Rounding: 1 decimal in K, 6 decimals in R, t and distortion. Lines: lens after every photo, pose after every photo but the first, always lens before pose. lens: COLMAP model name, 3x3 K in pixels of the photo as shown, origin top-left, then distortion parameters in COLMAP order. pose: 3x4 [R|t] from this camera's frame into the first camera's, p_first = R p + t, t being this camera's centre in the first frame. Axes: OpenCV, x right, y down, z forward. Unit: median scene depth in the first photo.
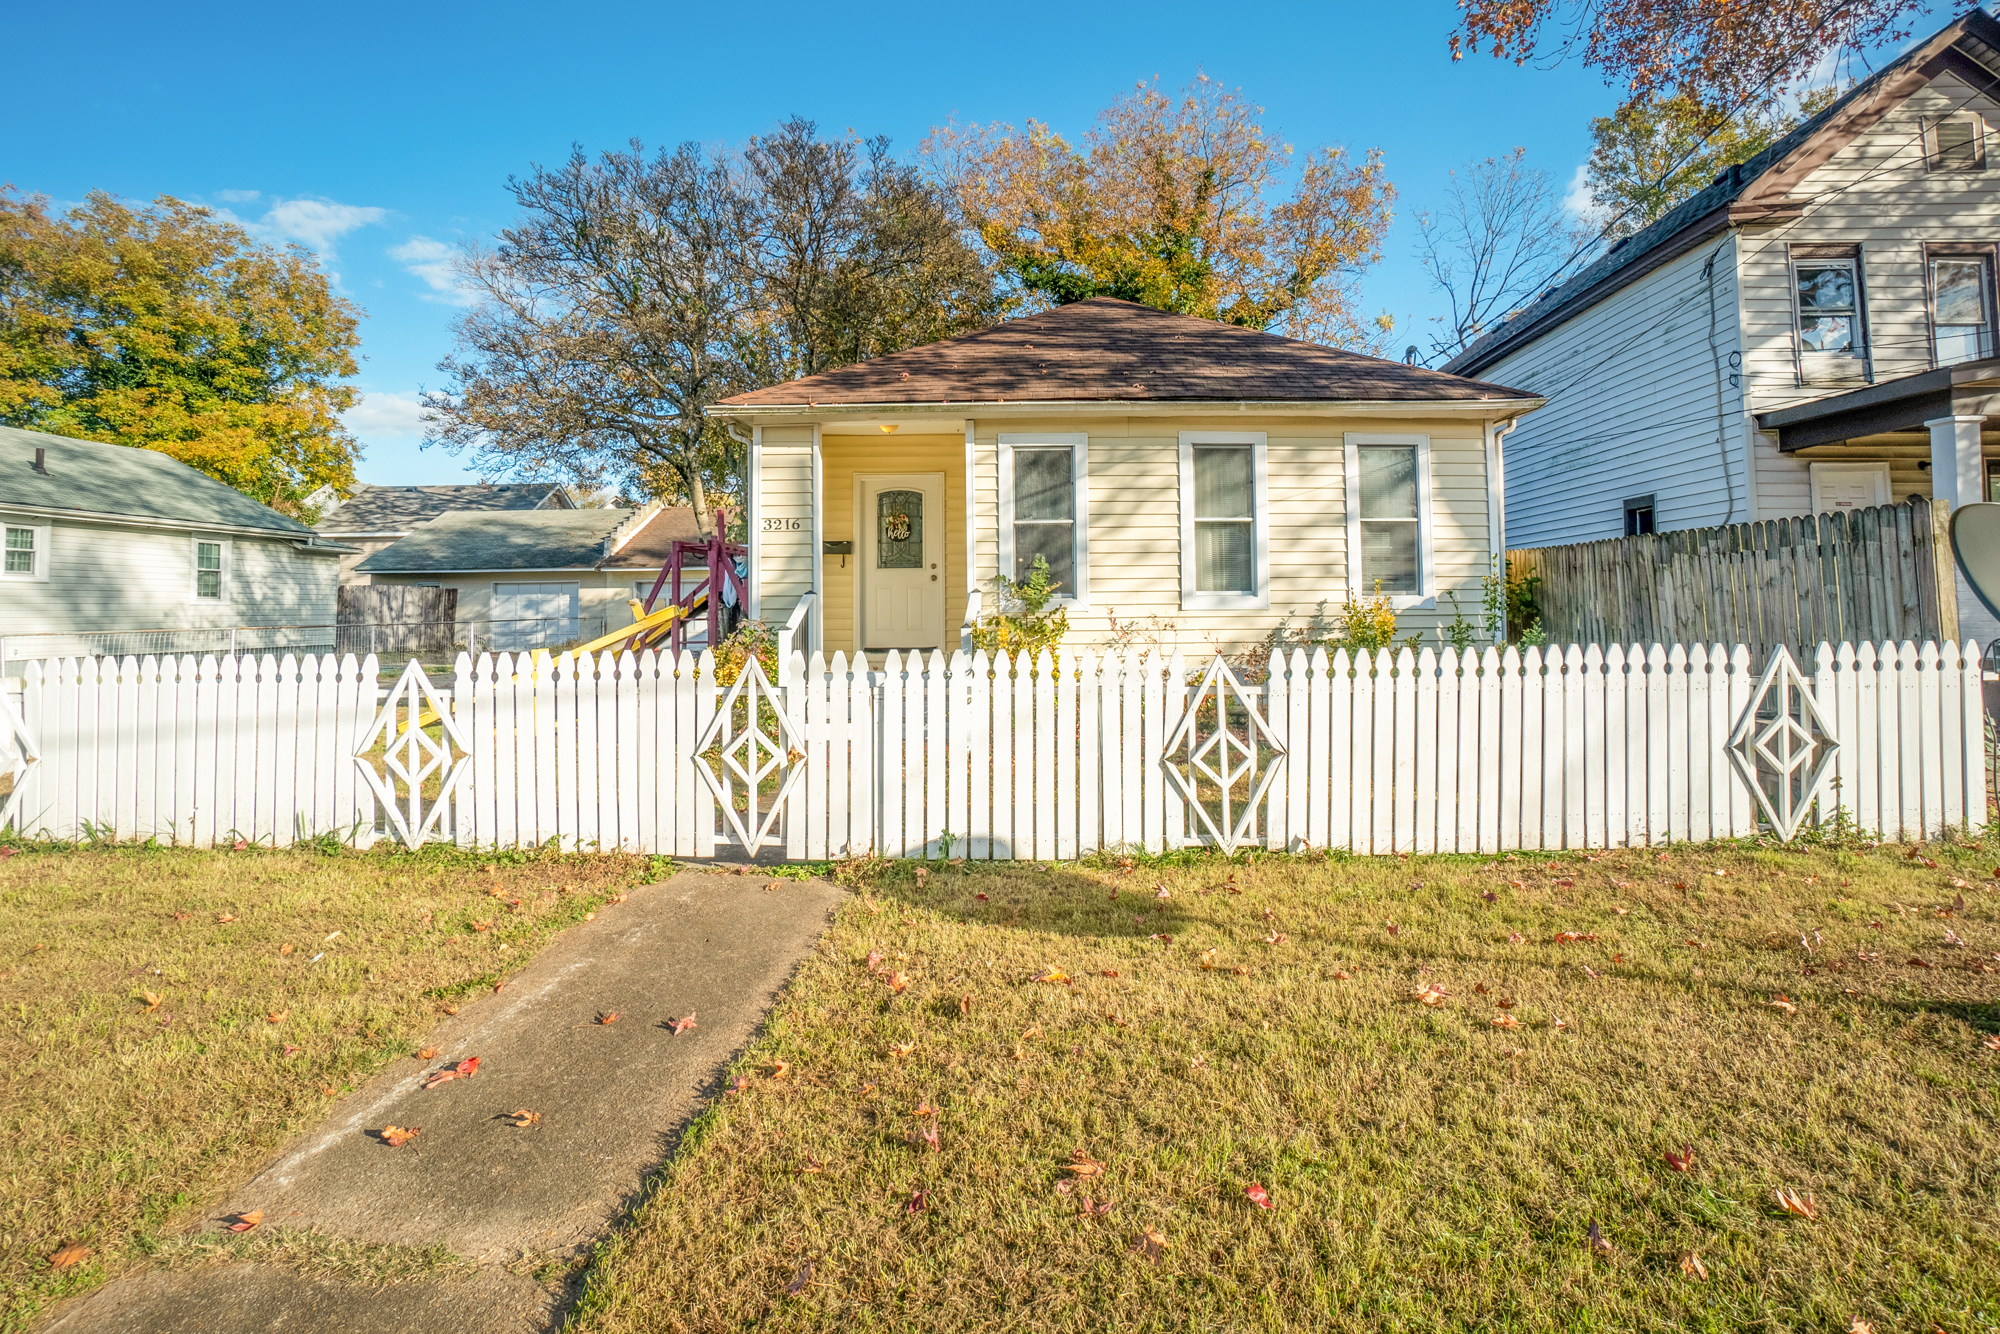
lens RADIAL K [[873.6, 0, 998.5], [0, 873.6, 602.3], [0, 0, 1]] dist [-0.050651, 0.019206]
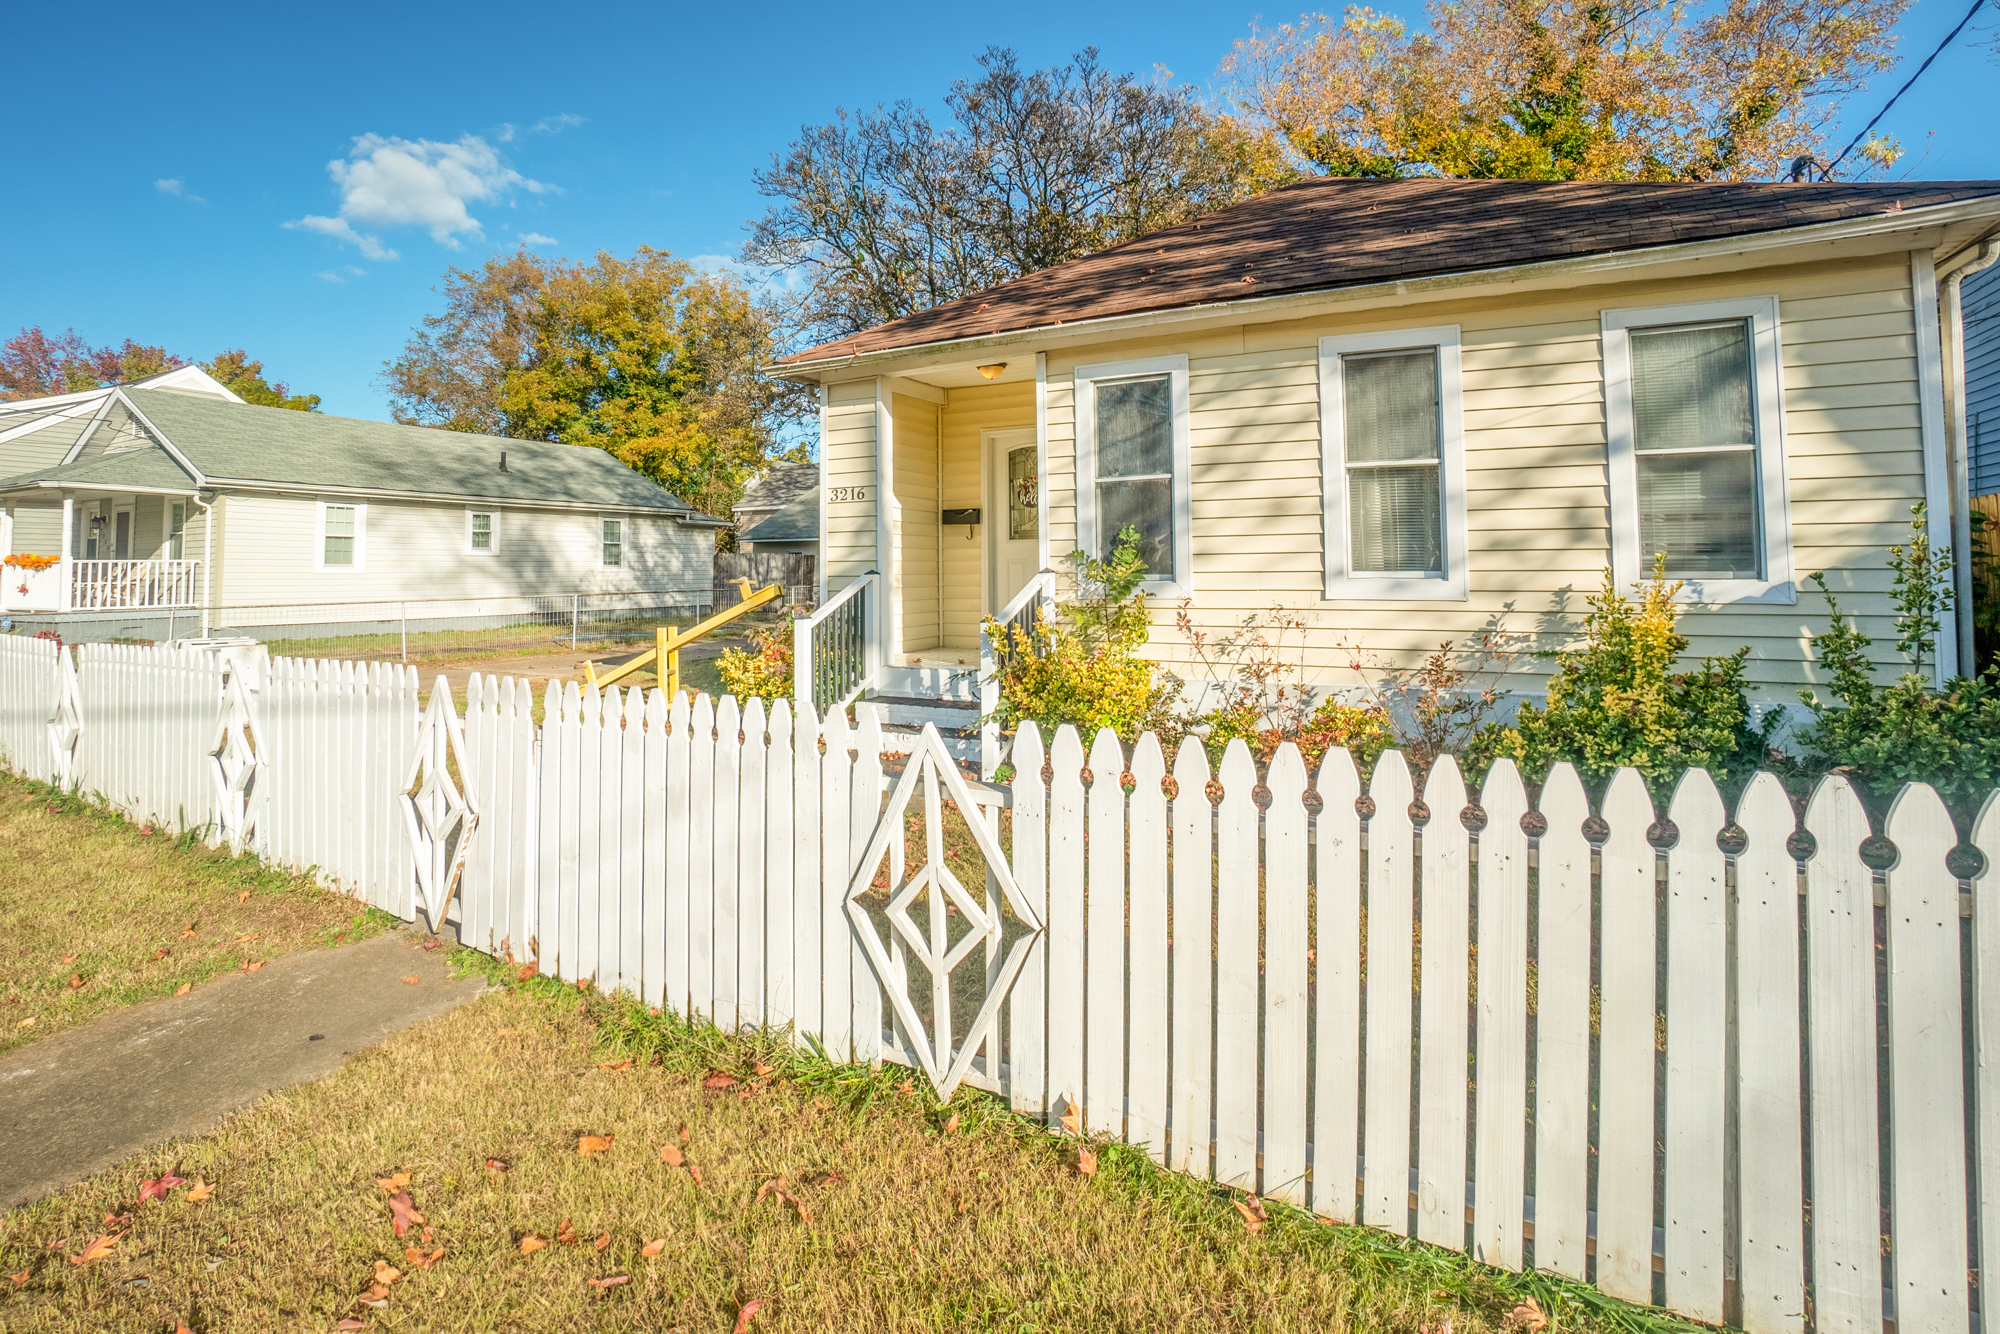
lens RADIAL K [[881.0, 0, 998.7], [0, 881.0, 558.7], [0, 0, 1]] dist [-0.057803, 0.019060]
pose [[0.901490, -0.005424, -0.432766, 0.271608], [0.004570, 0.999985, -0.003014, -0.021463], [0.432776, 0.000740, 0.901501, 0.272315]]
